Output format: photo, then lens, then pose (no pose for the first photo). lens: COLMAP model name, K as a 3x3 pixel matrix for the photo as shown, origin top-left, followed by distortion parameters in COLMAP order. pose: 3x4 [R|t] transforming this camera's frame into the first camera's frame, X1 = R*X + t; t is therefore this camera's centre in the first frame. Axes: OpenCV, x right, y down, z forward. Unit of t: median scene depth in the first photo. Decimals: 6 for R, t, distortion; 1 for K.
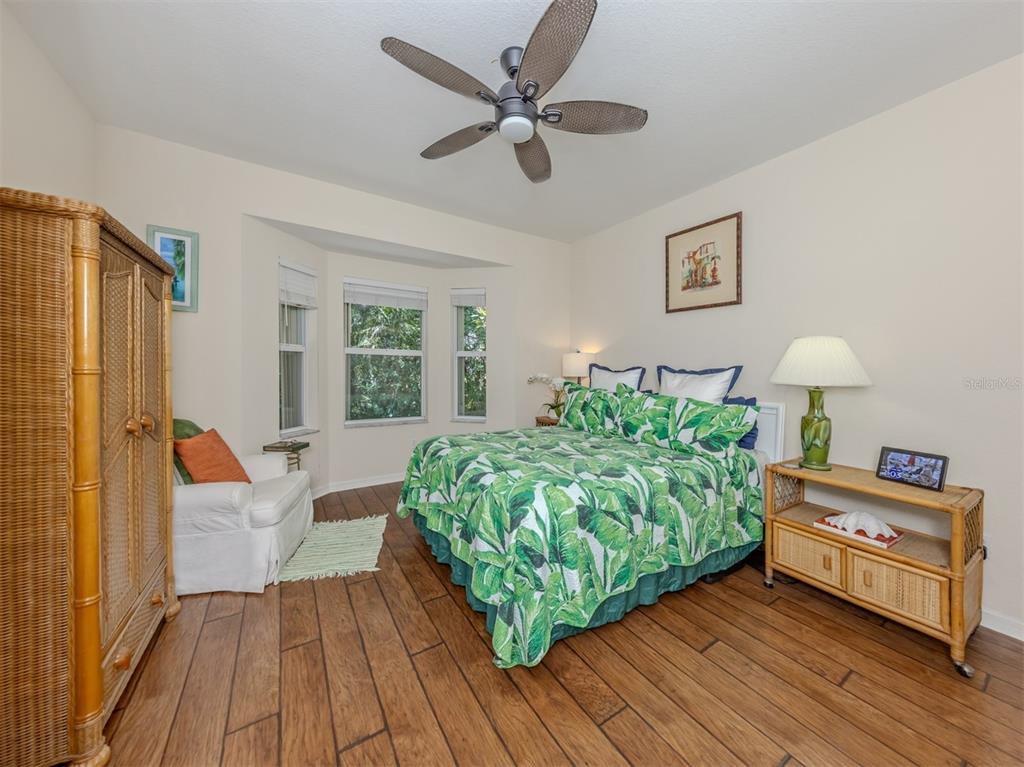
lens RADIAL K [[337.5, 0, 512.3], [0, 337.5, 391.0], [0, 0, 1]] dist [0.001707, 0.000015]
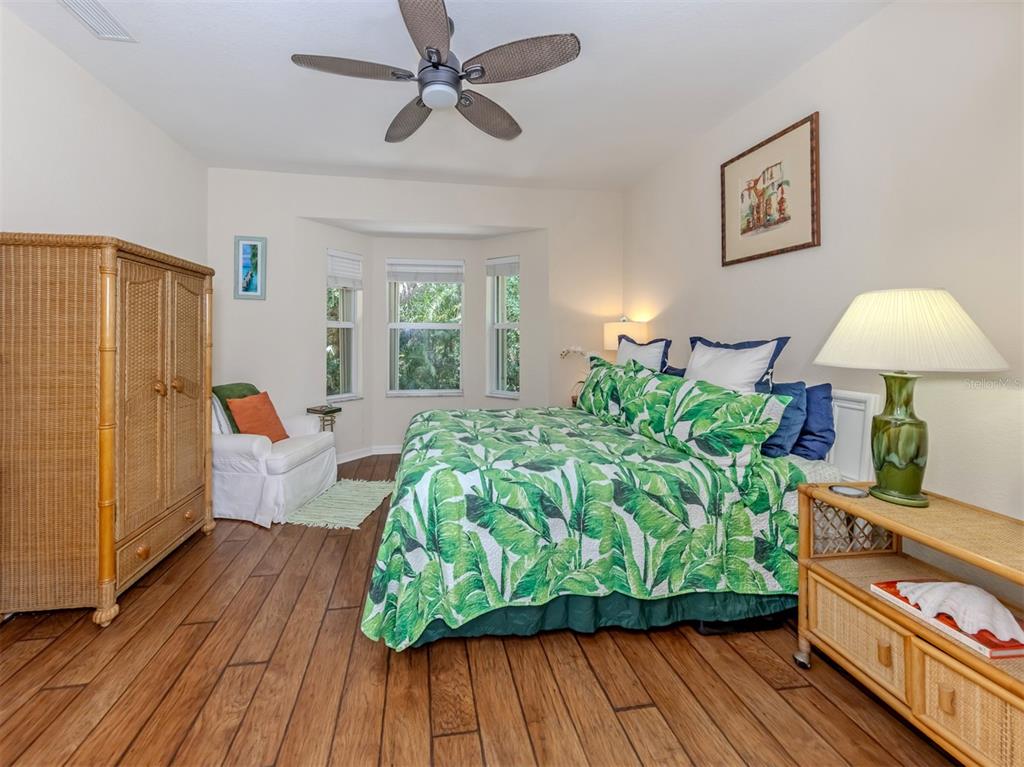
lens RADIAL K [[370.5, 0, 521.0], [0, 370.5, 359.6], [0, 0, 1]] dist [0.001817, 0.000093]
pose [[0.921847, 0.013183, -0.387330, 0.551733], [-0.016631, 0.999846, -0.005551, -0.017156], [0.387198, 0.011559, 0.921924, 0.101857]]
